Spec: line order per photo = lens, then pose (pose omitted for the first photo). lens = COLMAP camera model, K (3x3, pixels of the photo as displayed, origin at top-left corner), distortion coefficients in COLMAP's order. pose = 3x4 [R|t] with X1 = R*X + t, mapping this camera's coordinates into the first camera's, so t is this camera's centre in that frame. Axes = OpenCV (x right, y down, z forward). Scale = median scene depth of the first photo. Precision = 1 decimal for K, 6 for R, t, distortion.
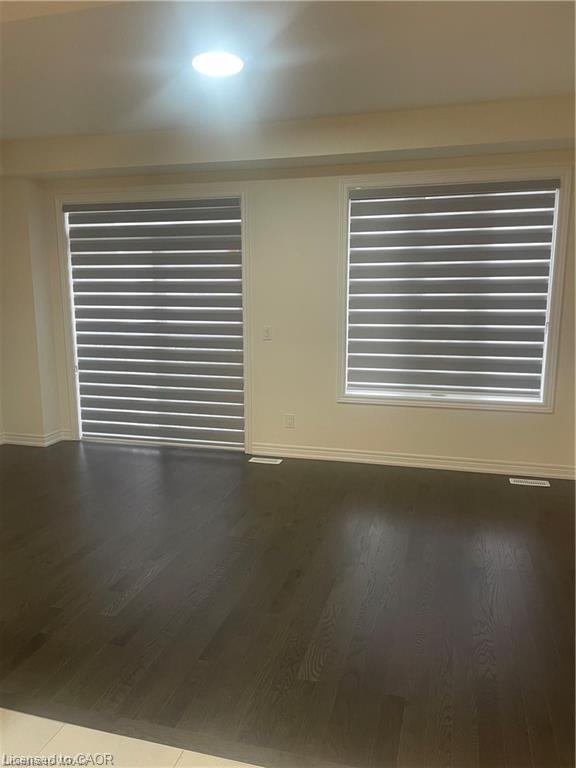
lens RADIAL K [[585.9, 0, 287.6], [0, 585.9, 386.5], [0, 0, 1]] dist [0.006287, 0.001638]
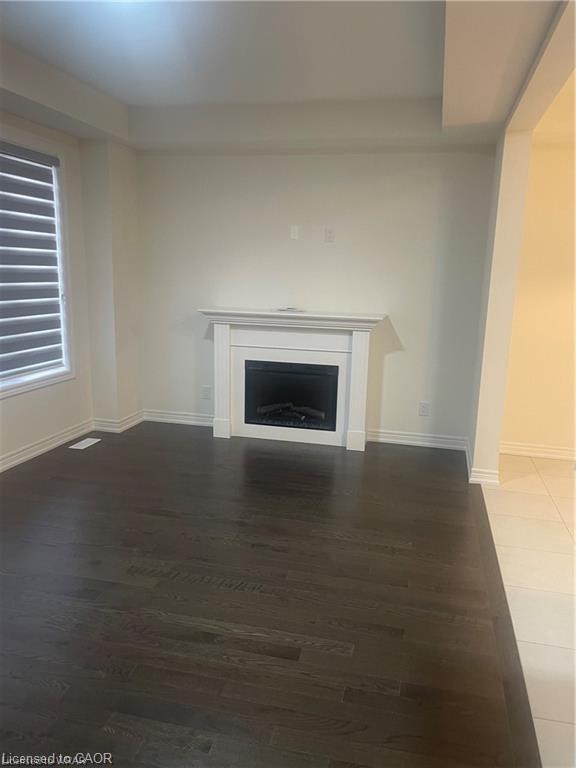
lens RADIAL K [[585.9, 0, 287.6], [0, 585.9, 386.5], [0, 0, 1]] dist [0.006287, 0.001638]
pose [[-0.030968, -0.195194, 0.980276, -0.632471], [0.140932, 0.970095, 0.197619, -0.098311], [-0.989535, 0.144272, -0.002533, 0.614818]]
